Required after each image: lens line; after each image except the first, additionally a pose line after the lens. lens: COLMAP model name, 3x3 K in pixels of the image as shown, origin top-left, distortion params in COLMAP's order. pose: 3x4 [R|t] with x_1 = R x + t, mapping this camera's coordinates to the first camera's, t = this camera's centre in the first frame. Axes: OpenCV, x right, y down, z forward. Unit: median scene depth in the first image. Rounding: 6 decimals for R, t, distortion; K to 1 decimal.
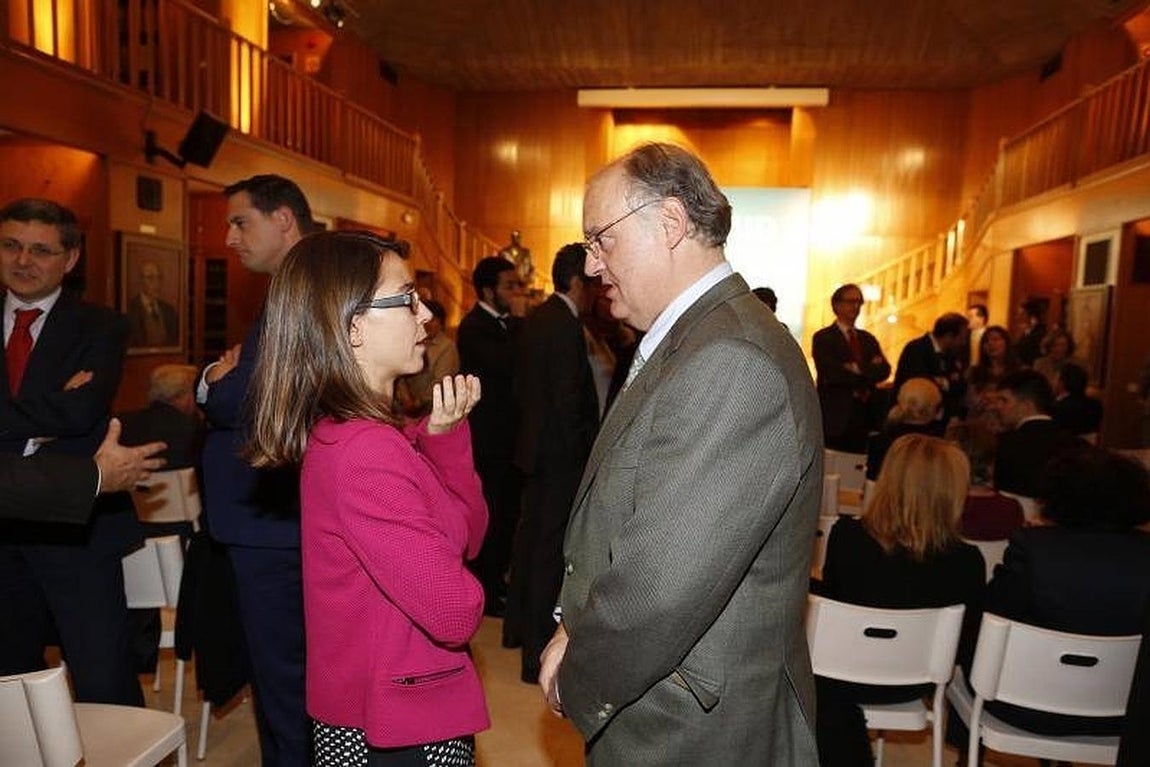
lens RADIAL K [[783.0, 0, 575.0], [0, 783.0, 383.5], [0, 0, 1]] dist [-0.057947, 0.047880]
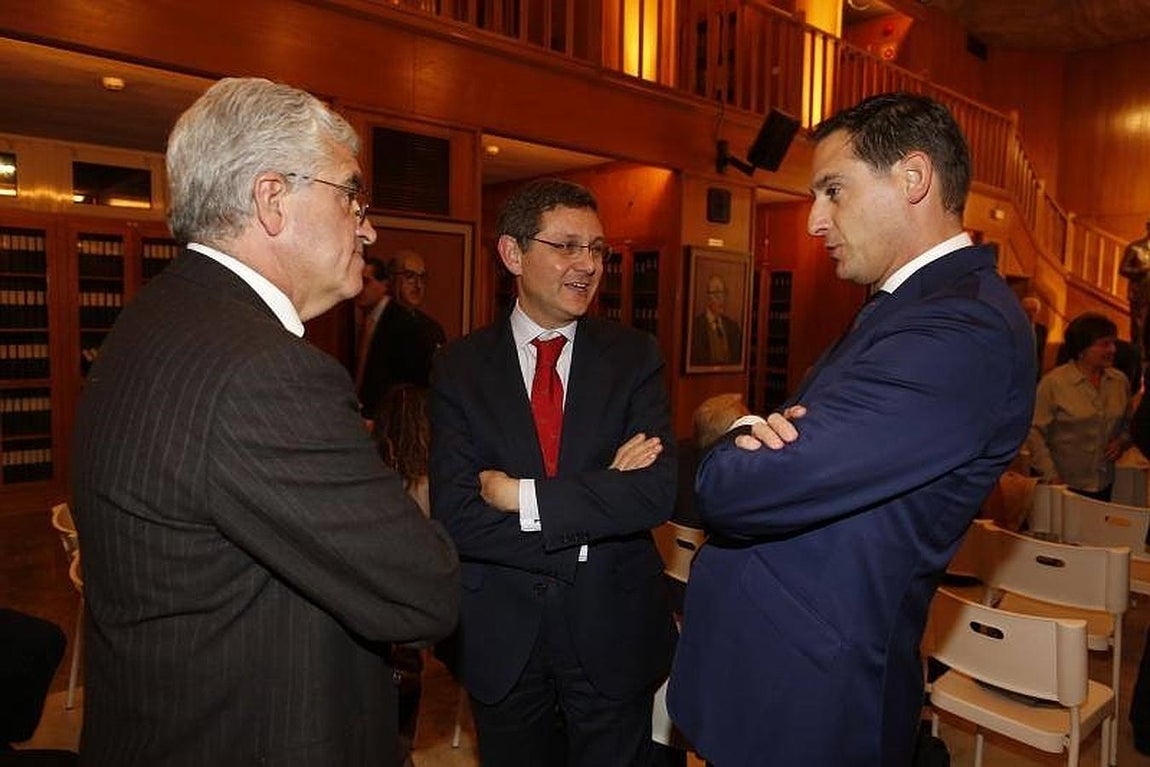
lens RADIAL K [[783.0, 0, 575.0], [0, 783.0, 383.5], [0, 0, 1]] dist [-0.057947, 0.047880]
pose [[0.774872, 0.035144, -0.631140, -0.055509], [-0.045922, 0.998945, -0.000755, -0.012437], [0.630448, 0.029568, 0.775668, 0.111674]]
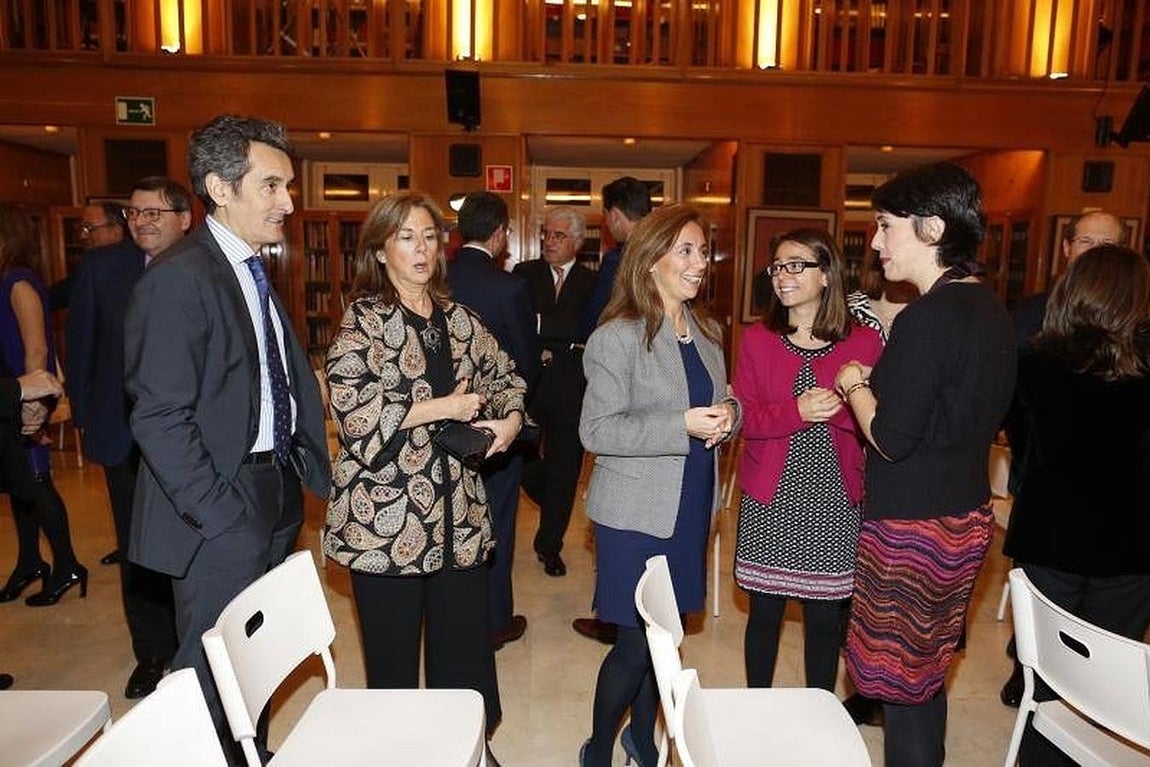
lens RADIAL K [[783.0, 0, 575.0], [0, 783.0, 383.5], [0, 0, 1]] dist [-0.057947, 0.047880]
pose [[0.199675, 0.106119, -0.974099, 0.289055], [-0.092960, 0.991686, 0.088979, 0.006265], [0.975443, 0.072786, 0.207879, 0.079057]]
